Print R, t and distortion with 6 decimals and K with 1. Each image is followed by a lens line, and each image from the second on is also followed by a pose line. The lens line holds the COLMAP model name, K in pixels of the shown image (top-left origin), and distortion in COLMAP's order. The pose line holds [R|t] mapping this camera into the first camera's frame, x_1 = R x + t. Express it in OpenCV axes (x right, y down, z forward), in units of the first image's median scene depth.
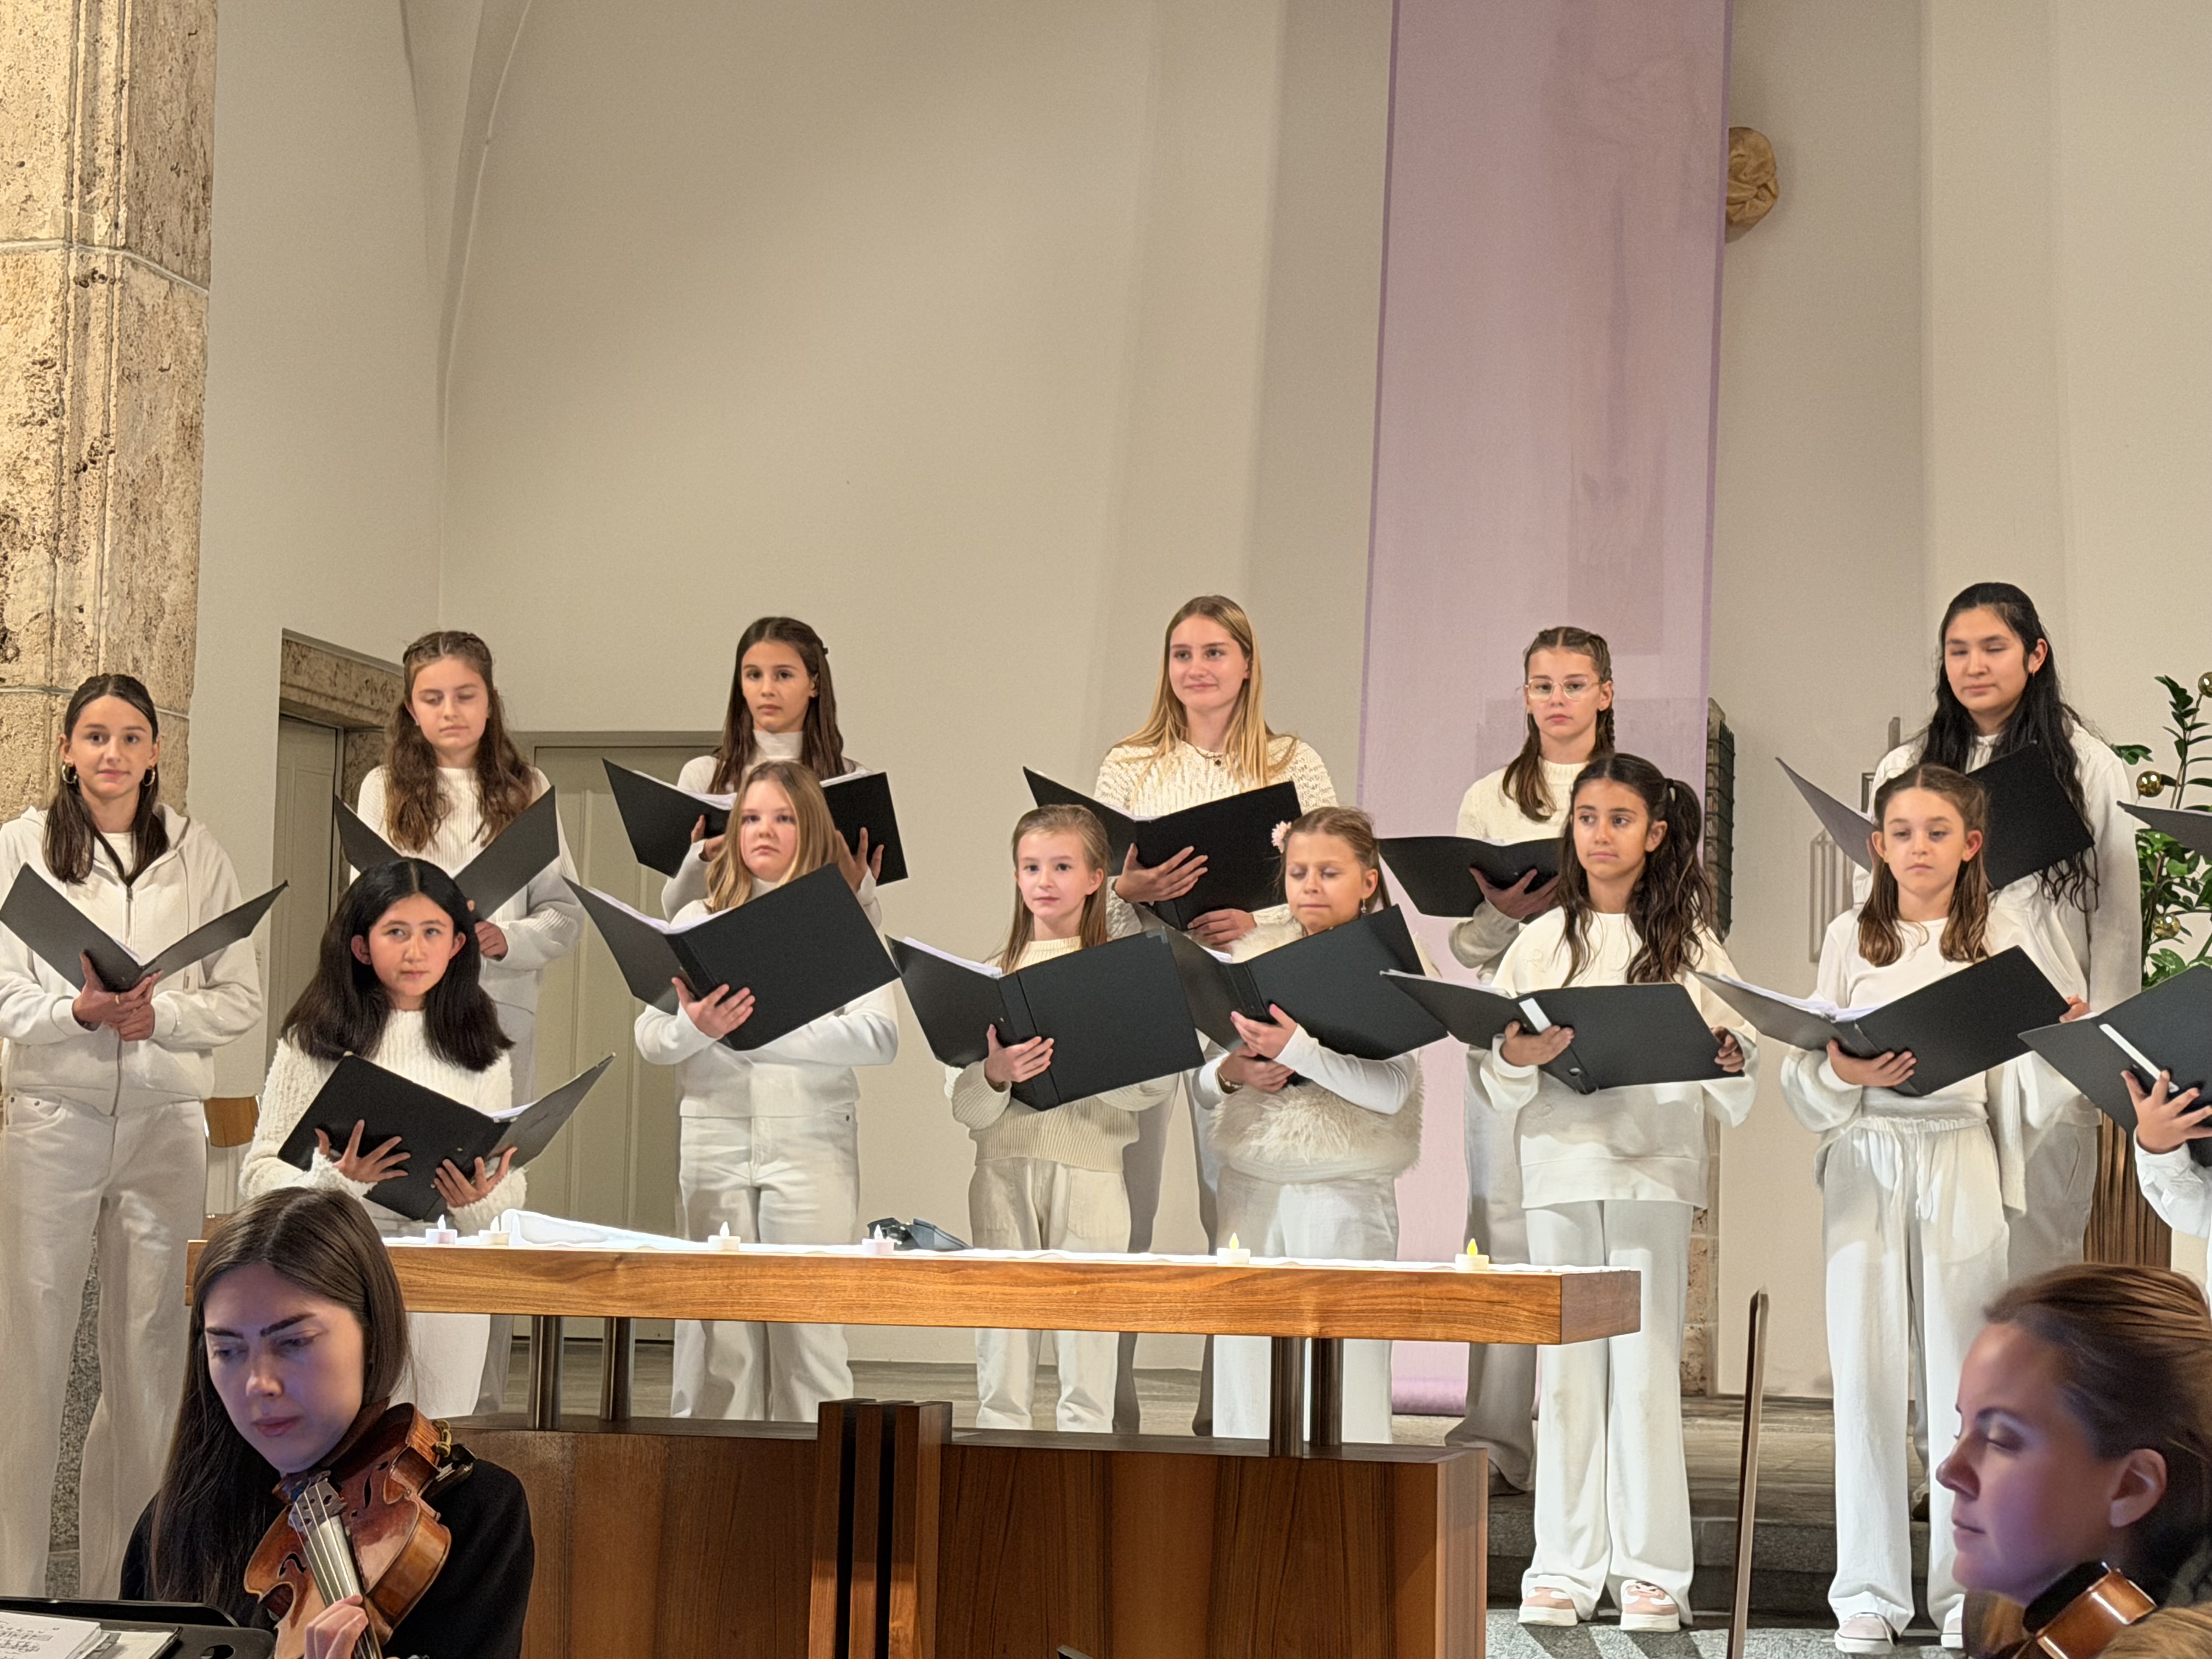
lens RADIAL K [[4081.4, 0, 1095.4], [0, 4081.4, 840.8], [0, 0, 1]] dist [0.139621, 0.000000]
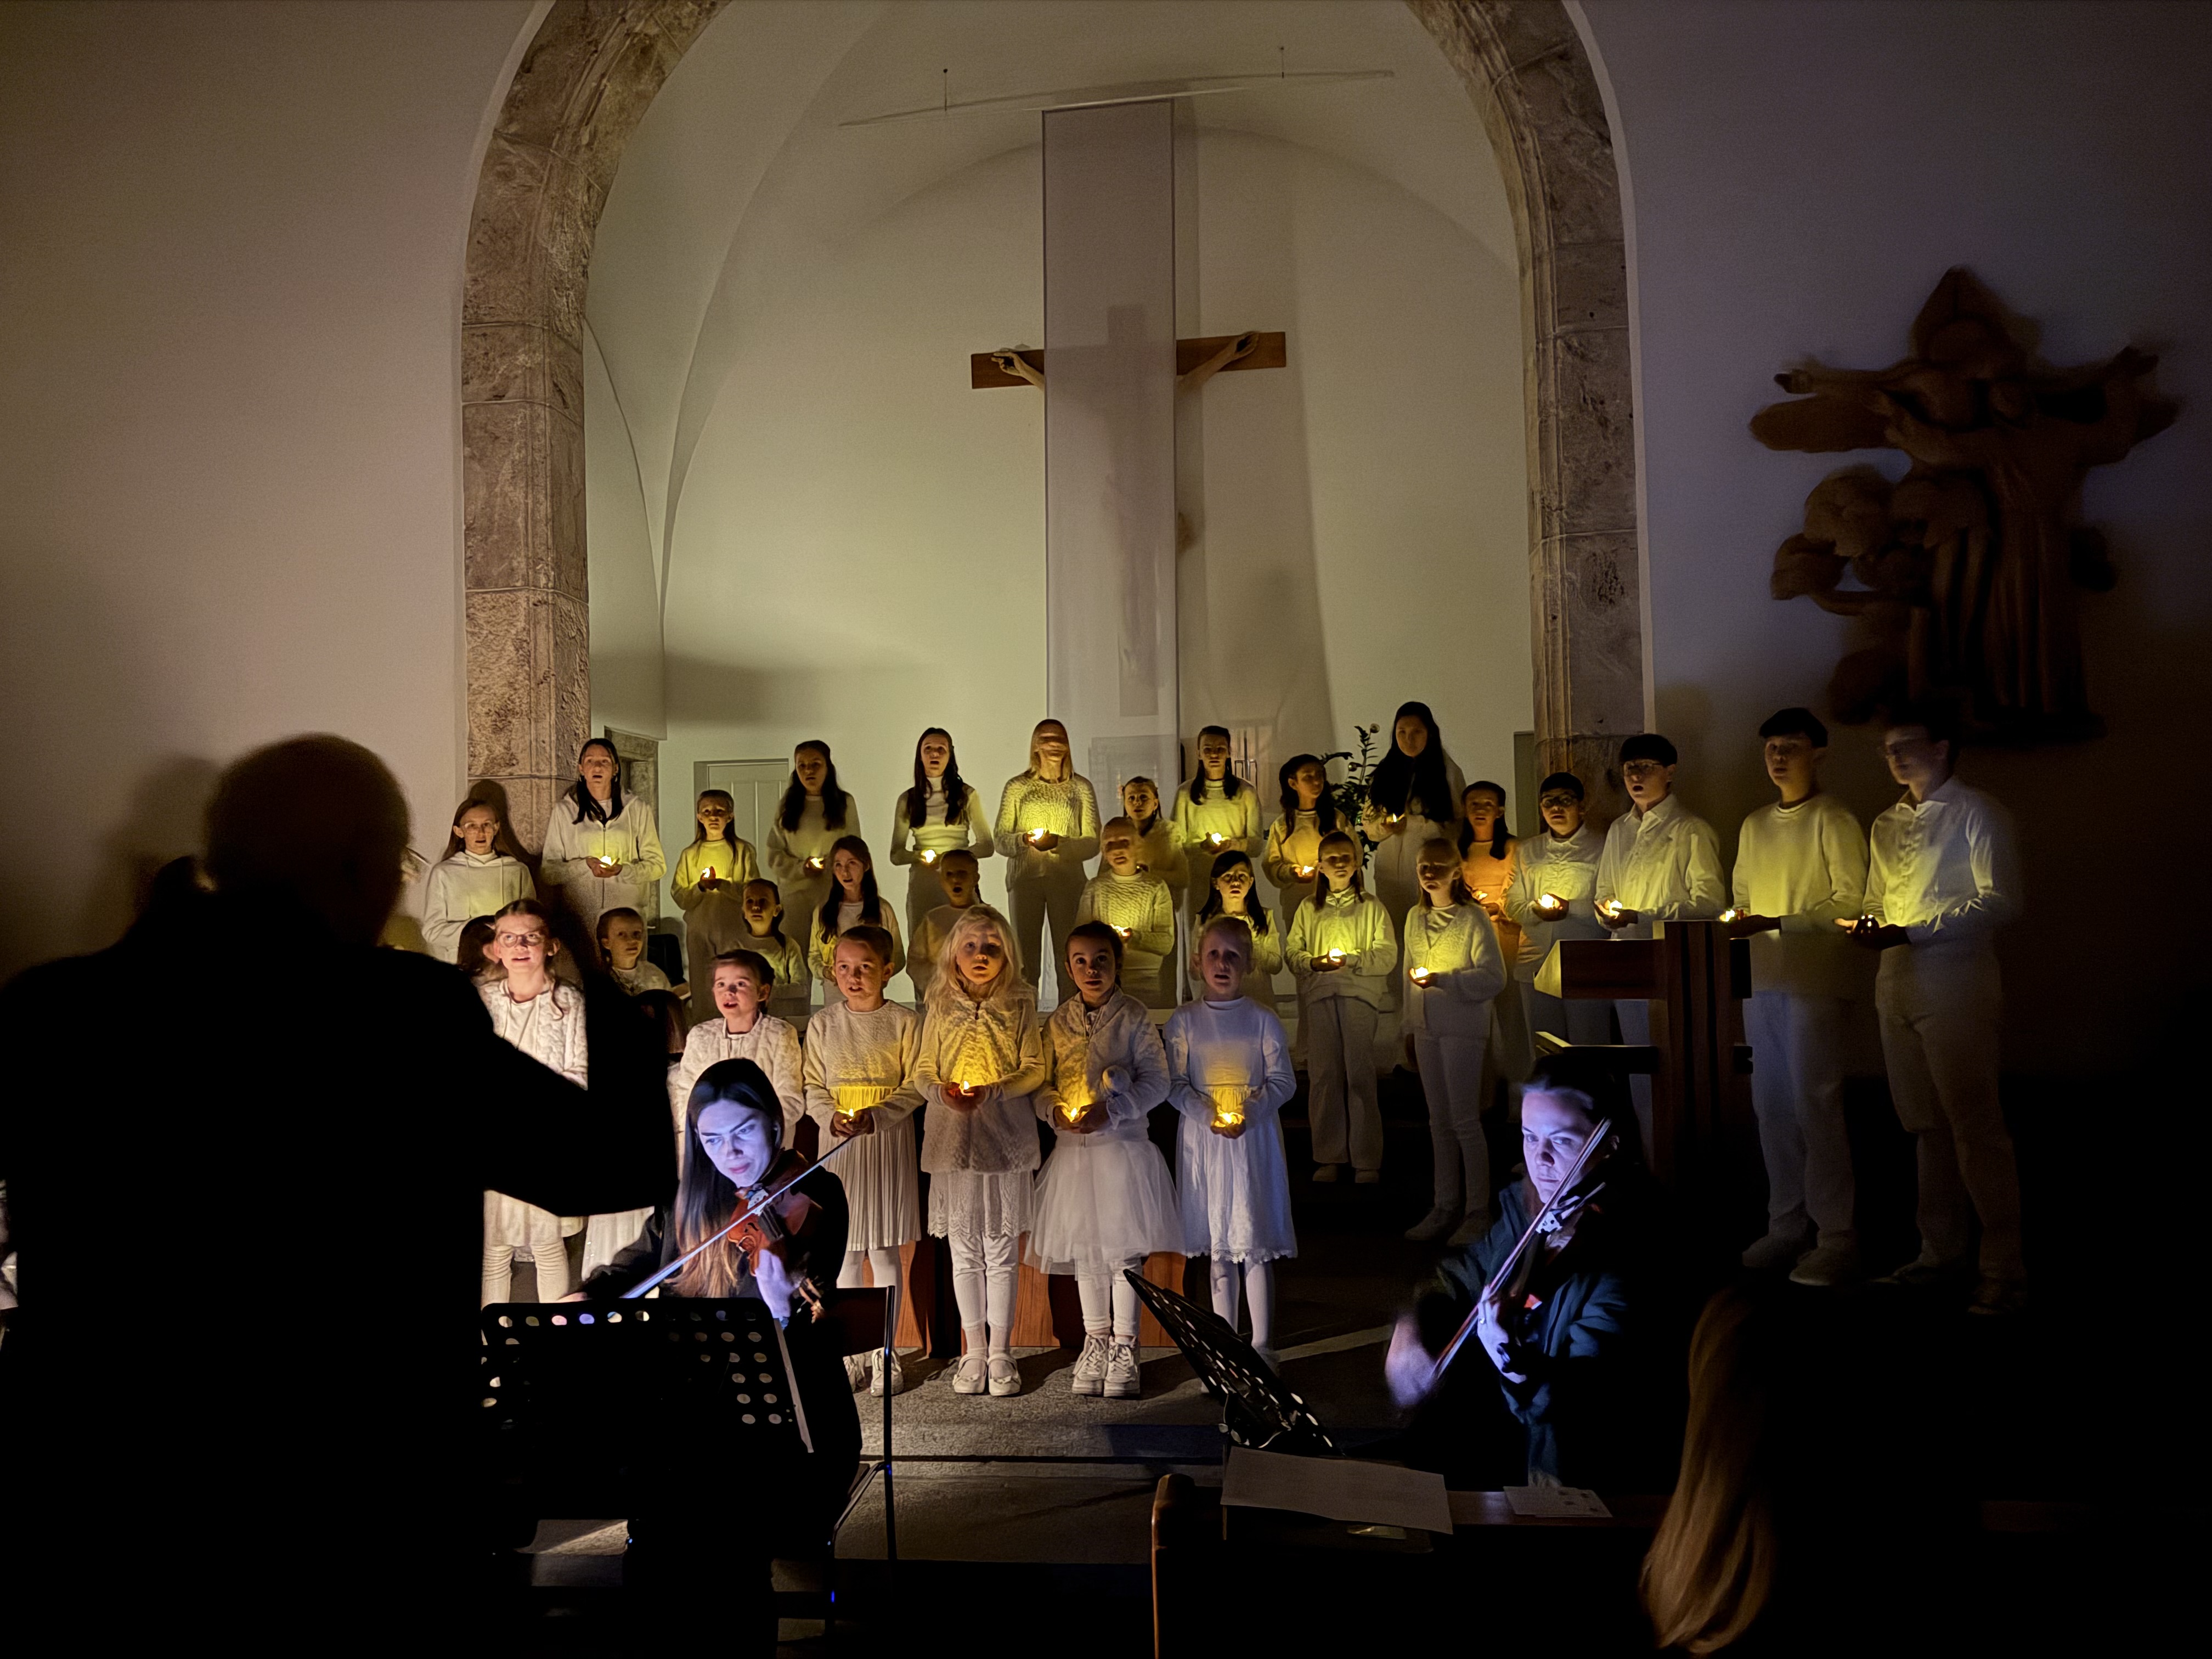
lens RADIAL K [[1538.8, 0, 1103.6], [0, 1538.8, 842.0], [0, 0, 1]] dist [0.013242, -0.028445]
pose [[0.989395, -0.047058, 0.137418, -0.050442], [0.040007, 0.997759, 0.053628, -0.033156], [-0.139633, -0.047562, 0.989060, 0.068441]]
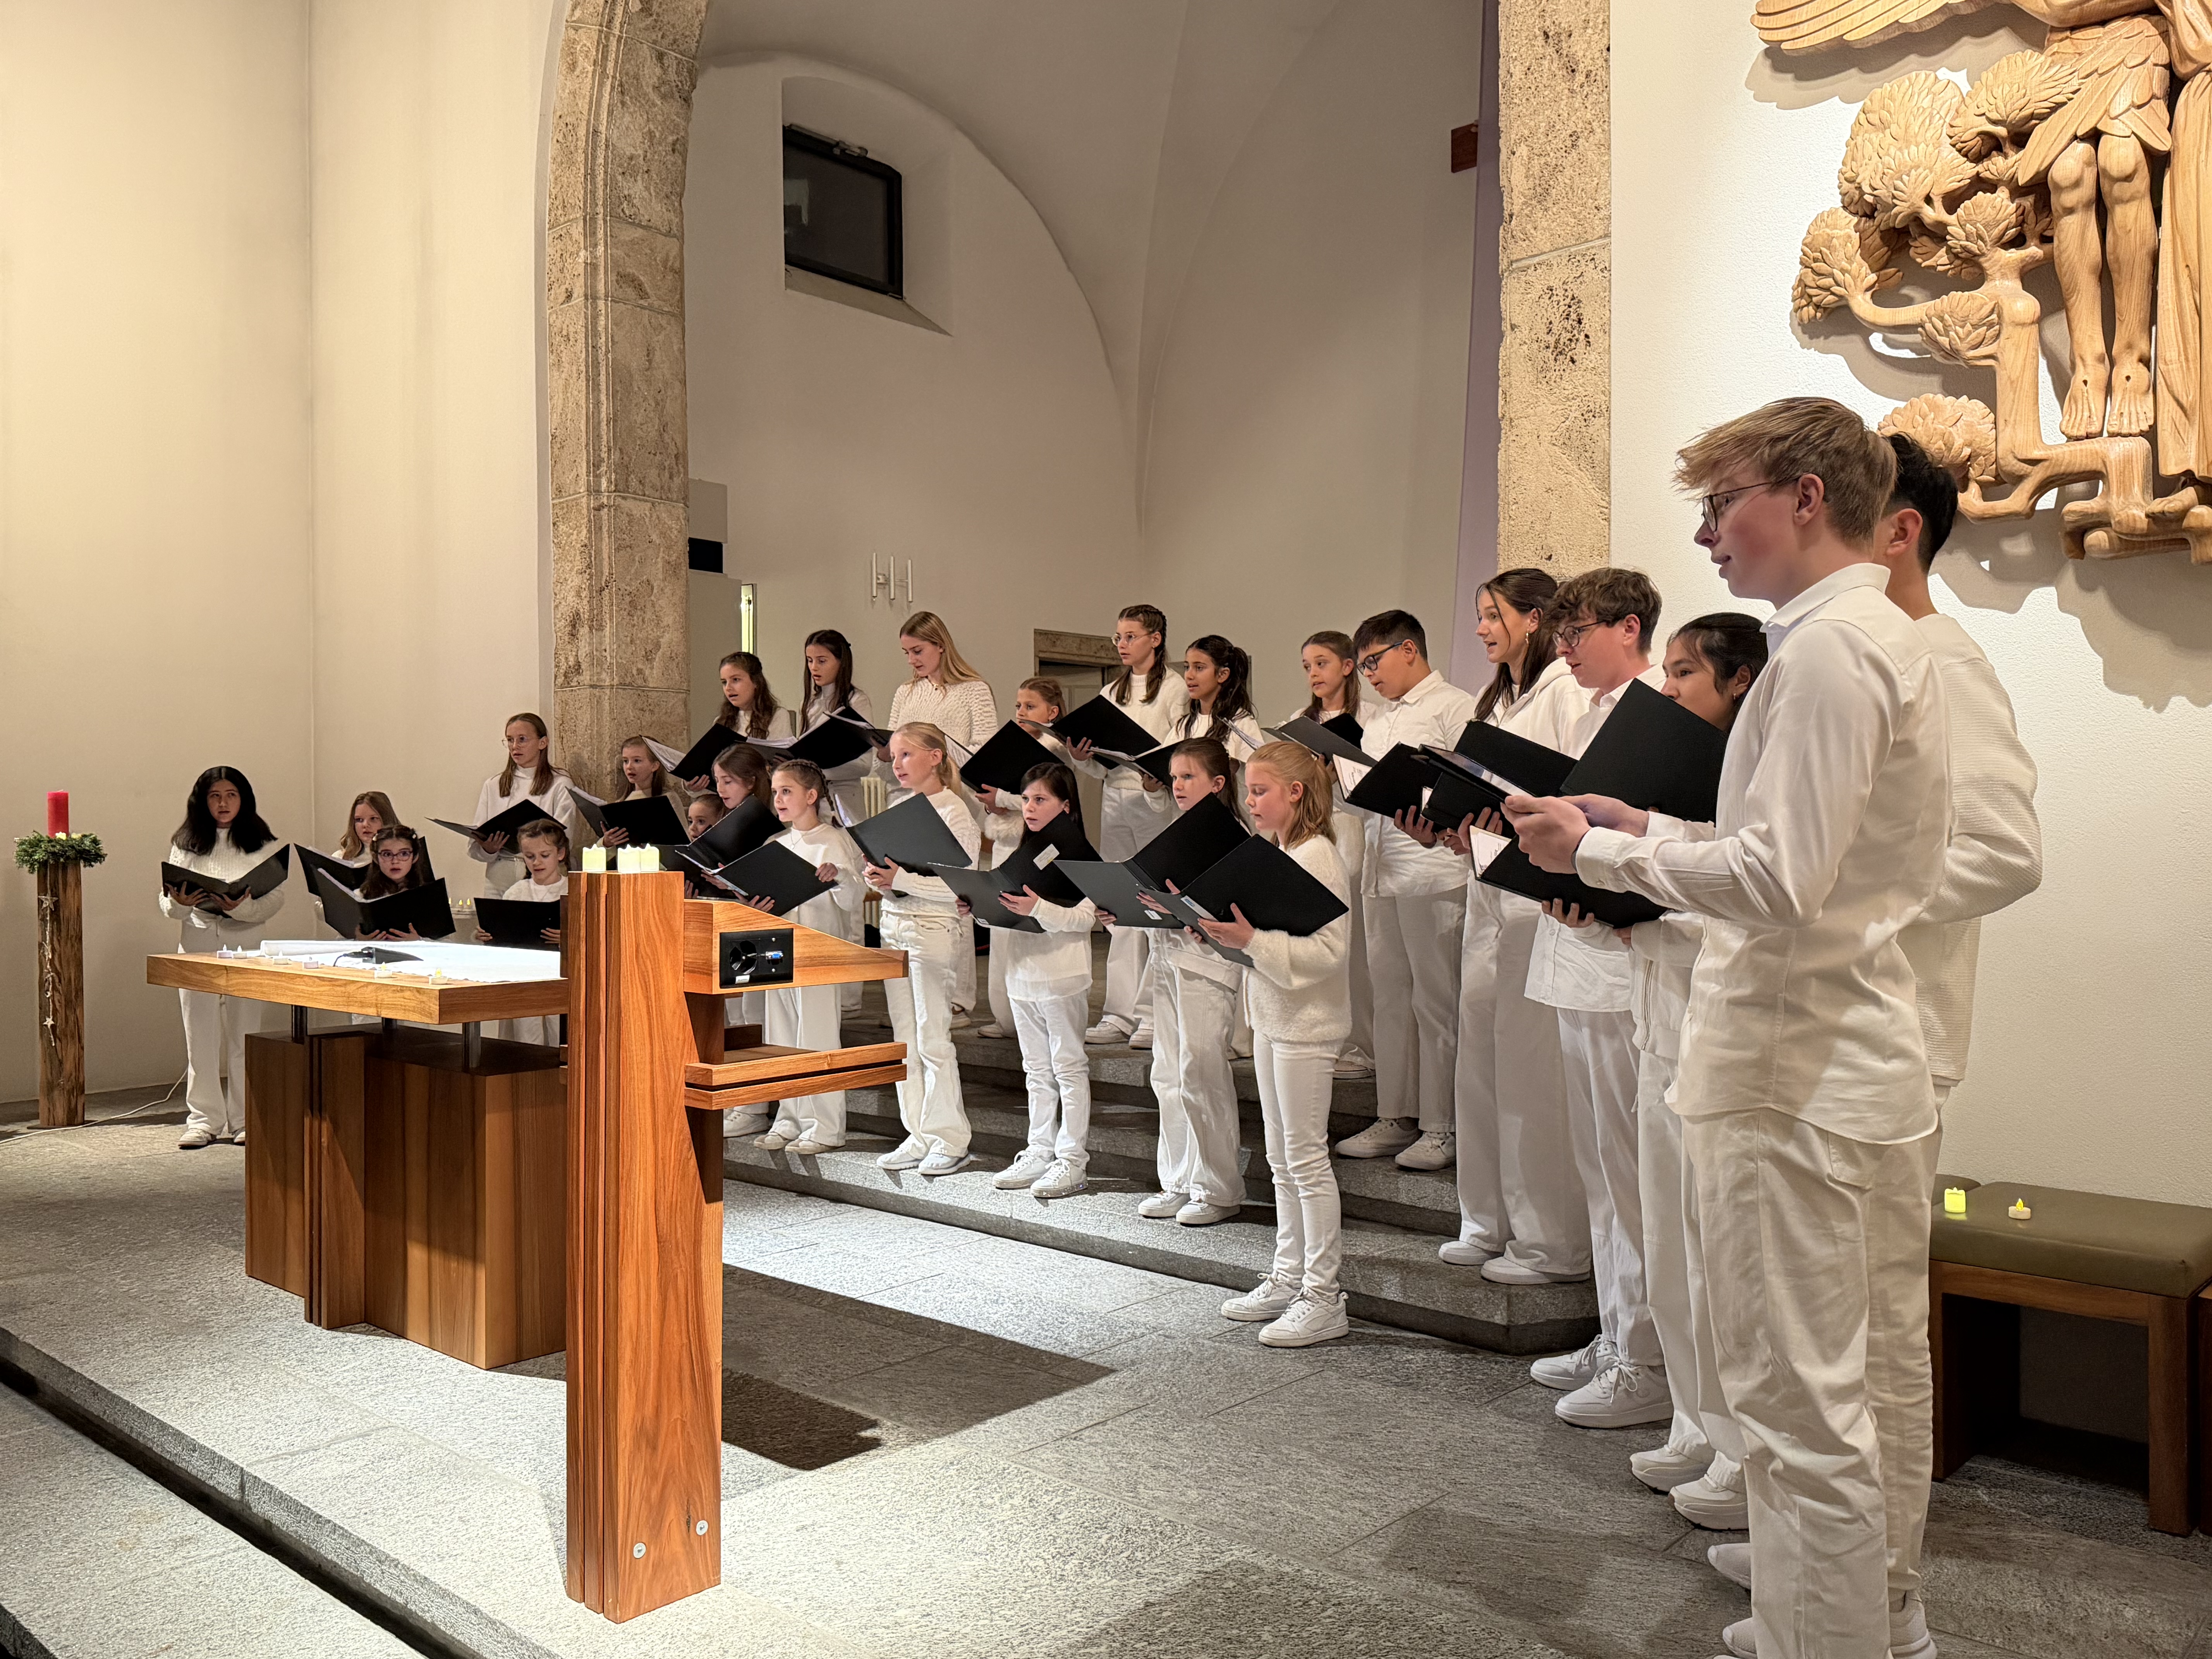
lens RADIAL K [[1709.4, 0, 1127.1], [0, 1709.4, 857.2], [0, 0, 1]] dist [0.008568, -0.030702]
pose [[0.890801, -0.023973, -0.453761, 0.455148], [0.069353, 0.994080, 0.083632, -0.000279], [0.449070, -0.105969, 0.887190, 0.259979]]
